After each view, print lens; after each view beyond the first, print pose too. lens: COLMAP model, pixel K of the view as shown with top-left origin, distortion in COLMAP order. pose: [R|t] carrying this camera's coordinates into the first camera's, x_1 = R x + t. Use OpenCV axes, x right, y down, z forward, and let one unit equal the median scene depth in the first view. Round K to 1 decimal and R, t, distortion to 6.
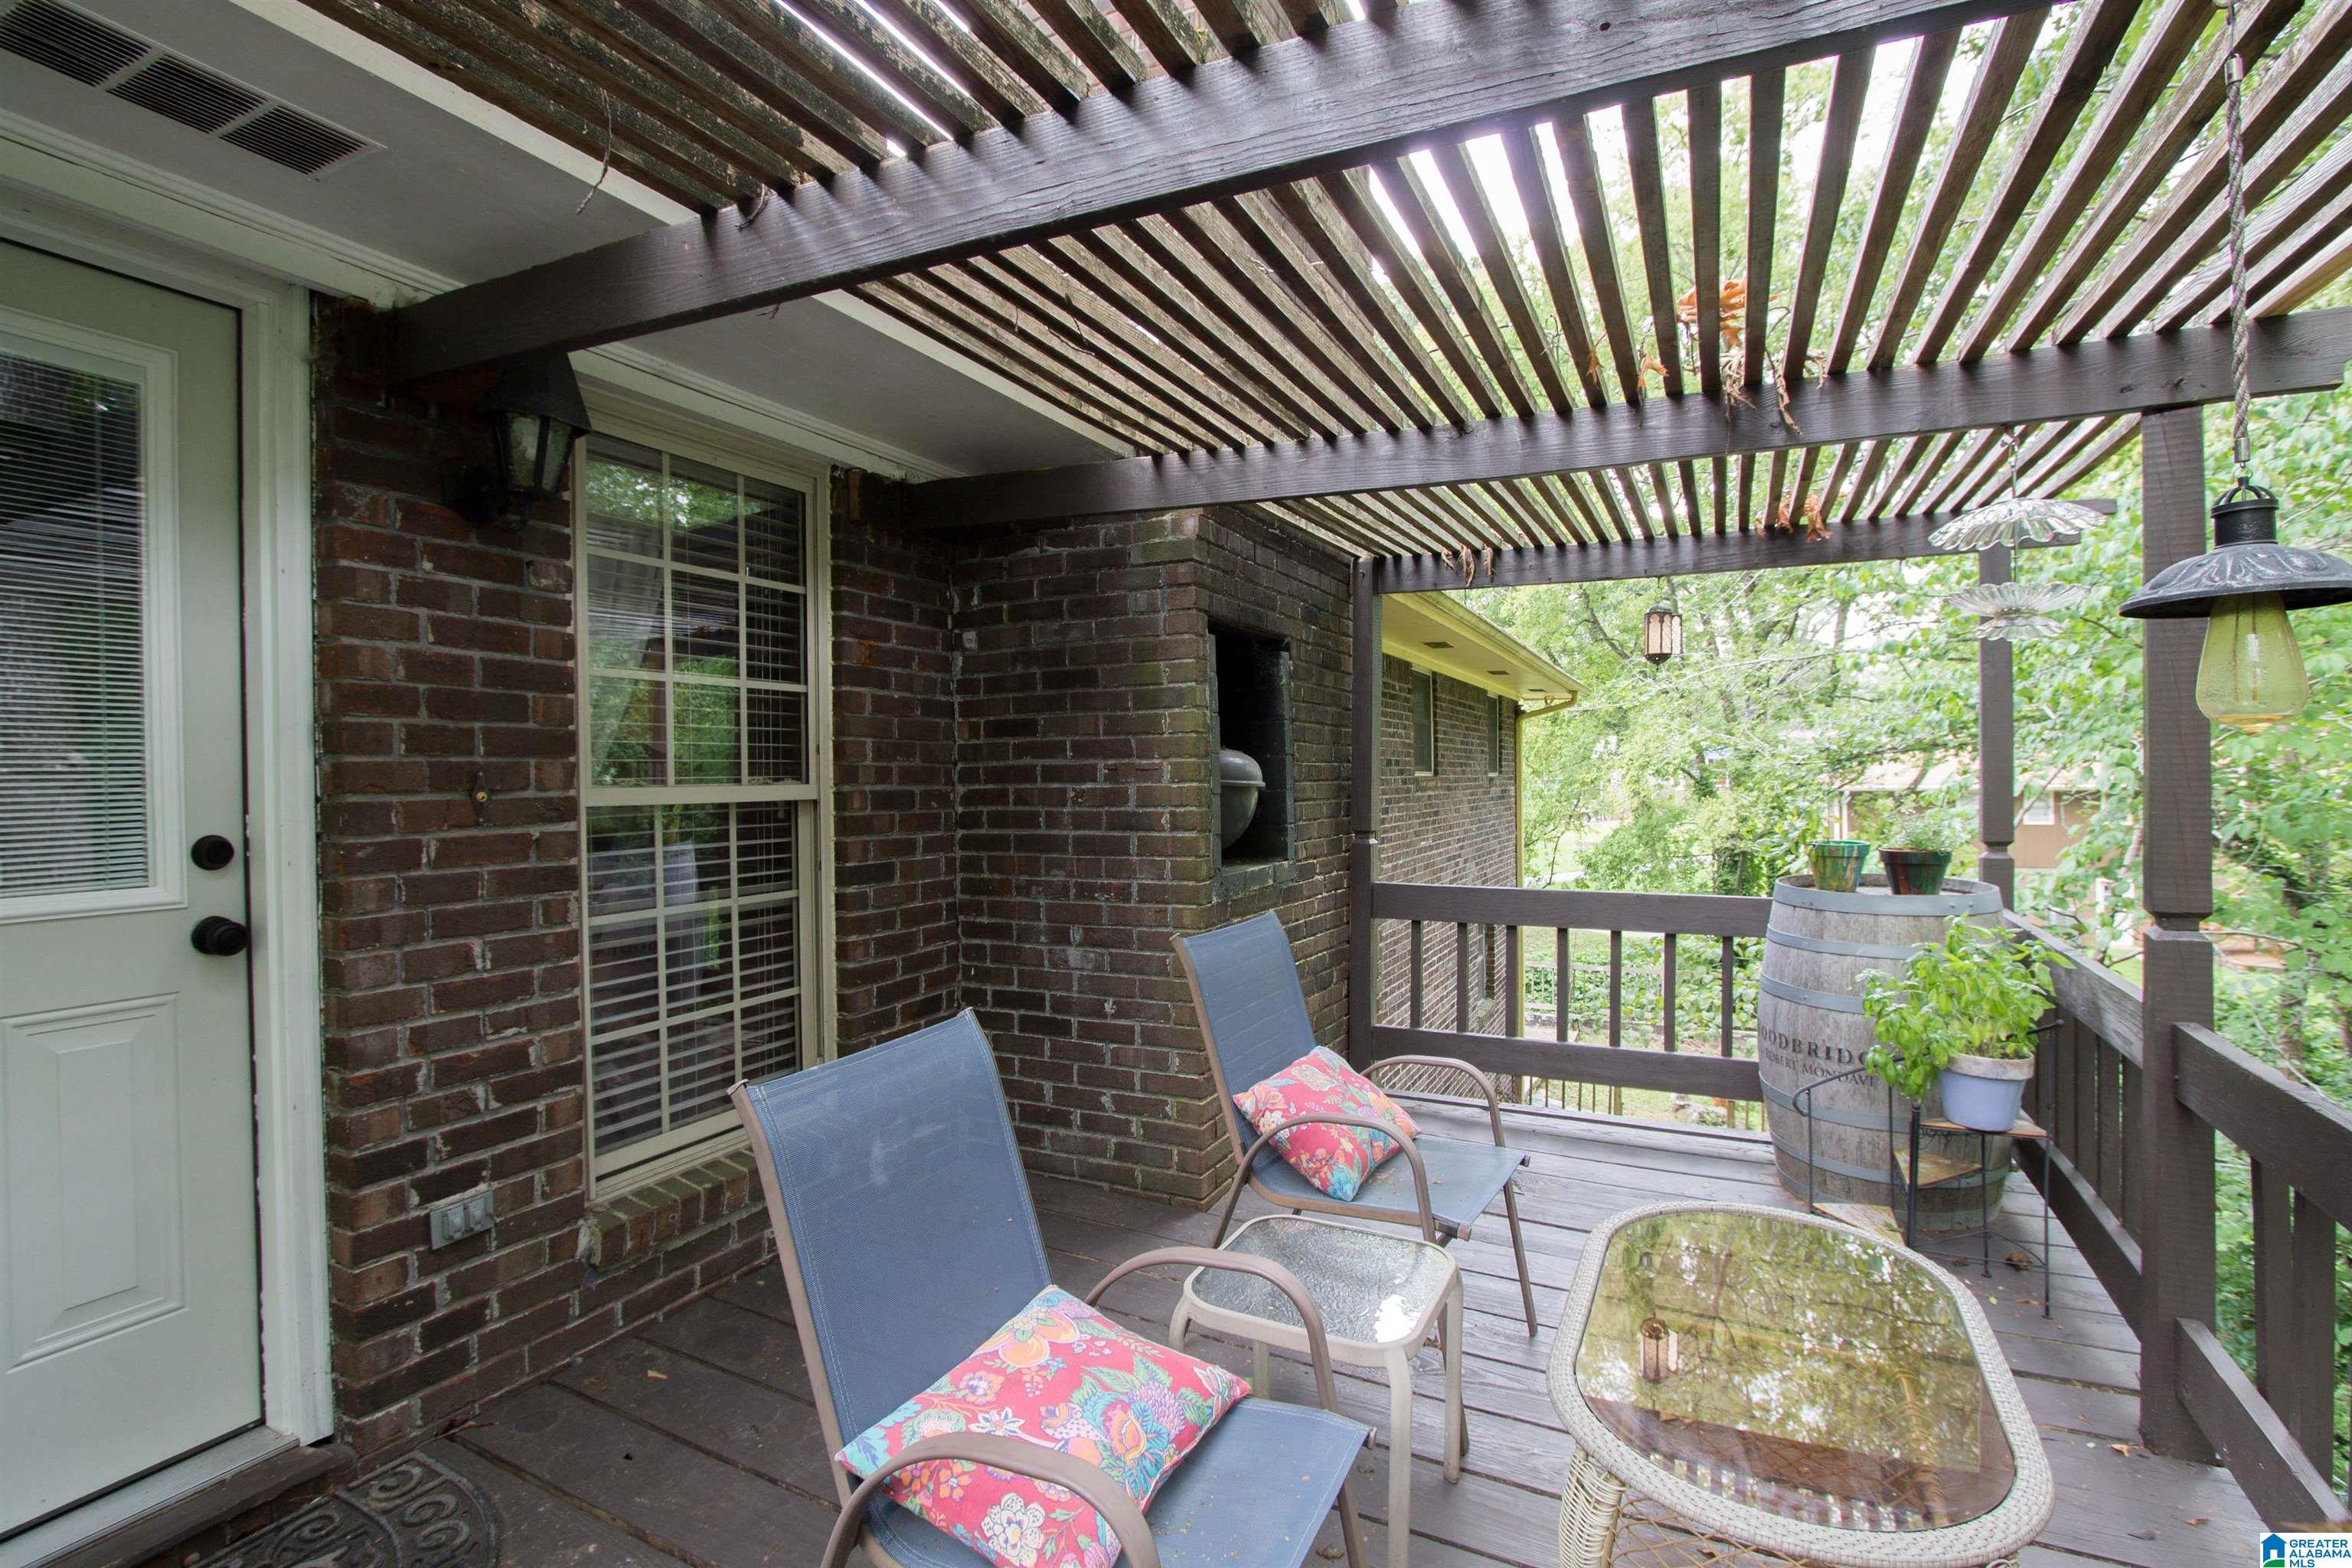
lens RADIAL K [[1111.0, 0, 1190.0], [0, 1111.0, 780.1], [0, 0, 1]] dist [-0.030621, 0.009143]
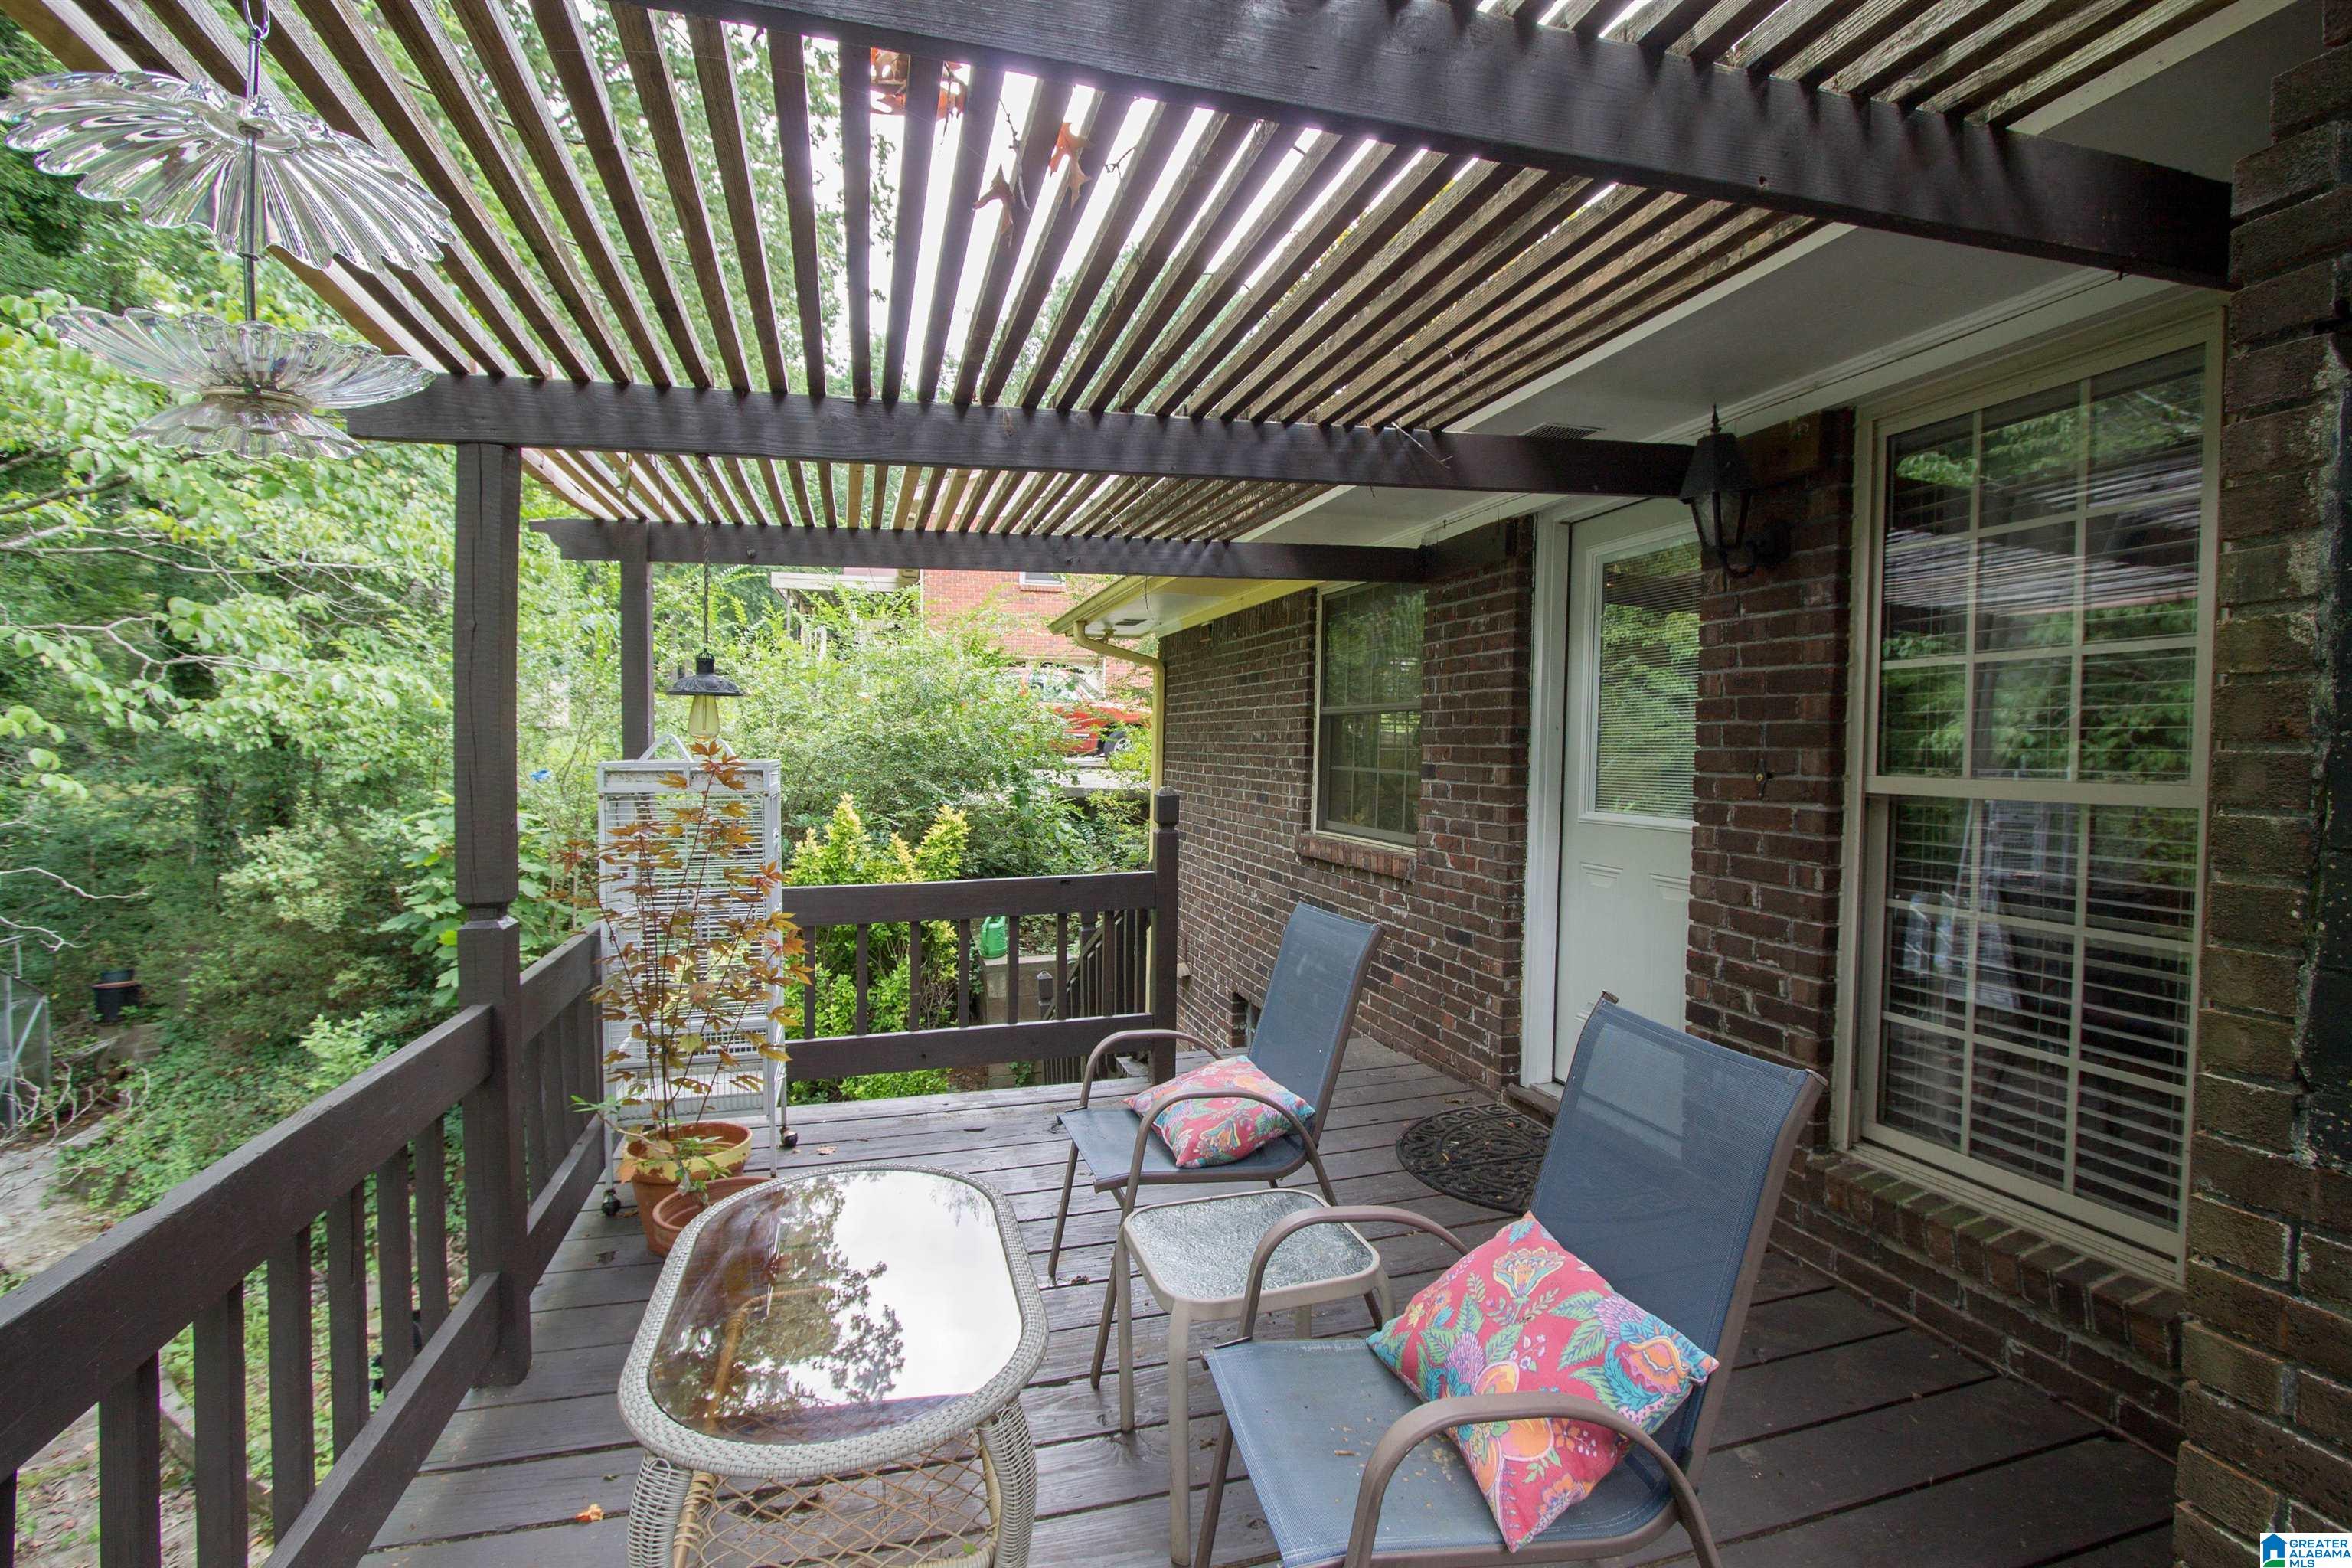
lens RADIAL K [[1111.0, 0, 1190.0], [0, 1111.0, 780.1], [0, 0, 1]] dist [-0.030621, 0.009143]
pose [[-0.738188, 0.018008, -0.674355, 0.573169], [-0.011708, 0.999151, 0.039498, -0.019677], [0.674494, 0.037052, -0.737350, 1.150234]]
